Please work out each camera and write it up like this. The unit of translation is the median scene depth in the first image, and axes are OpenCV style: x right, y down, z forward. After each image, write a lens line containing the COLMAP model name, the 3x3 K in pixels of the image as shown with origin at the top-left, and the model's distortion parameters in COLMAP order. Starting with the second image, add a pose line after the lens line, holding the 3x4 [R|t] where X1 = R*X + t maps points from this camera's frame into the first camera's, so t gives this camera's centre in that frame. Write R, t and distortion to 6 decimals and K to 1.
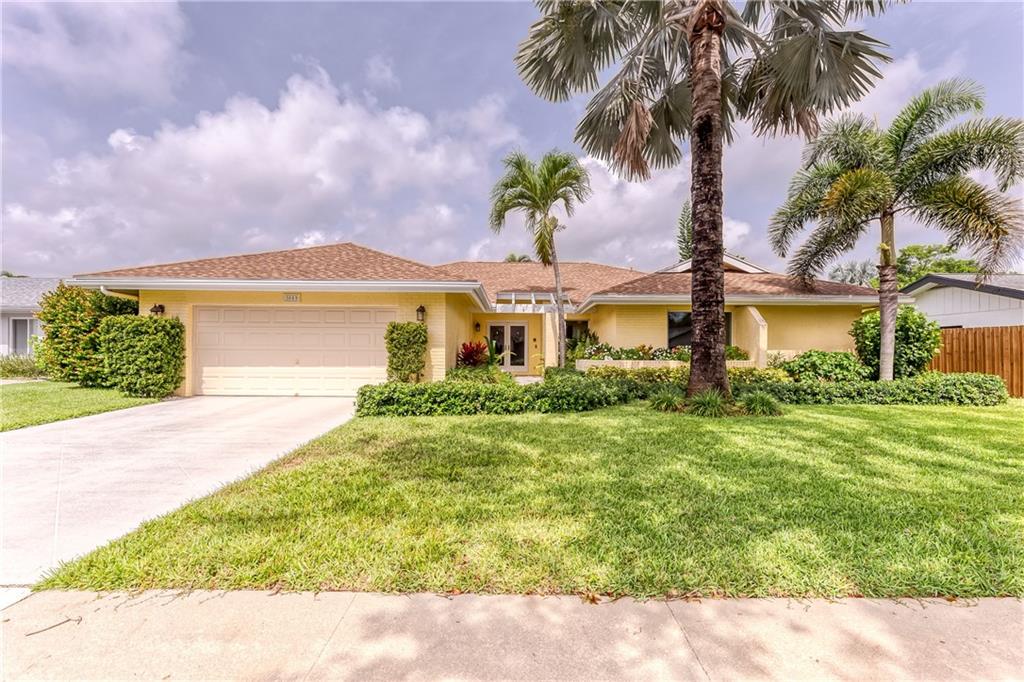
lens RADIAL K [[437.5, 0, 512.0], [0, 437.5, 341.0], [0, 0, 1]] dist [-0.001134, -0.000181]
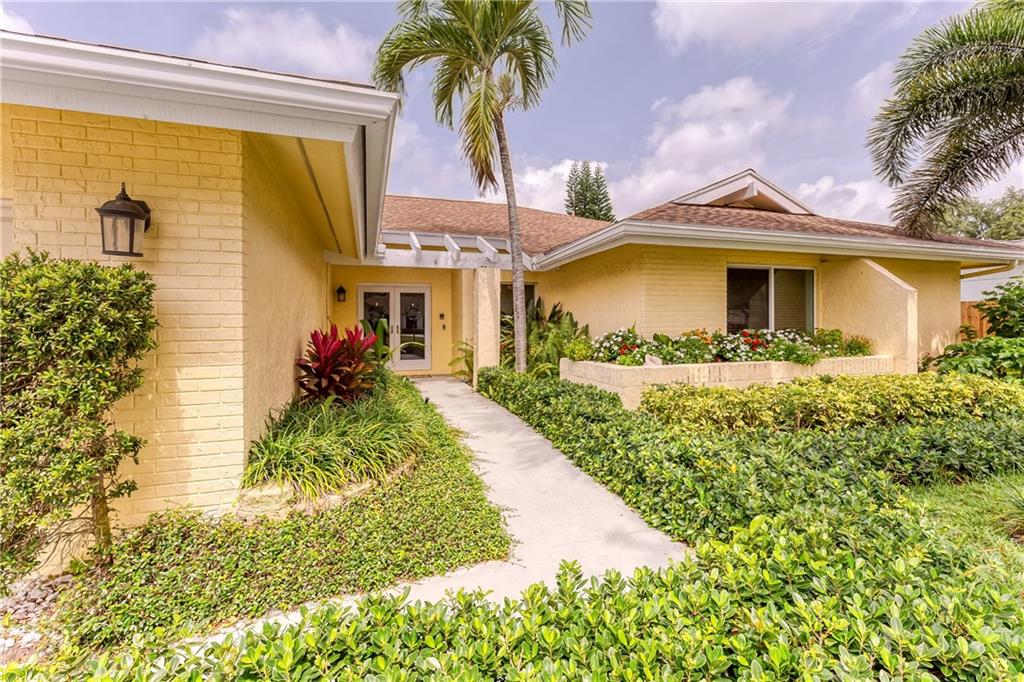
lens RADIAL K [[444.2, 0, 514.9], [0, 444.2, 312.3], [0, 0, 1]] dist [-0.000470, -0.000110]
pose [[0.950608, -0.004591, 0.310360, -0.067272], [0.004465, 0.999989, 0.001115, -0.012370], [-0.310361, 0.000326, 0.950619, 0.600963]]
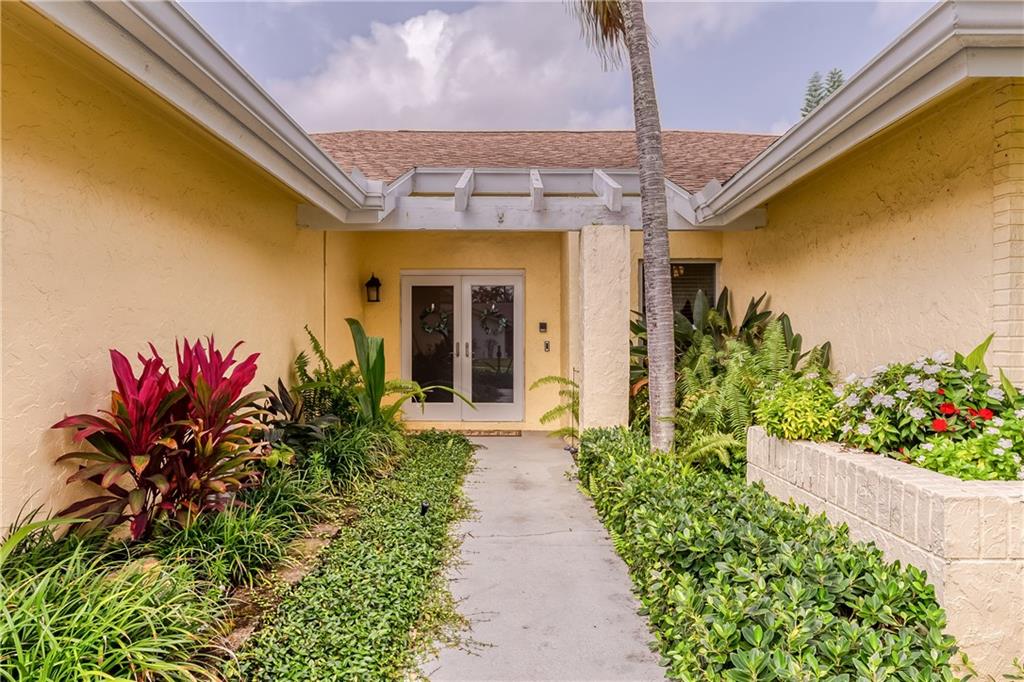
lens RADIAL K [[628.8, 0, 512.0], [0, 628.8, 341.0], [0, 0, 1]] dist [-0.005385, -0.001946]
pose [[0.999981, -0.005753, -0.002409, 0.045027], [0.005805, 0.999738, 0.022152, -0.003746], [0.002281, -0.022166, 0.999752, 0.805460]]
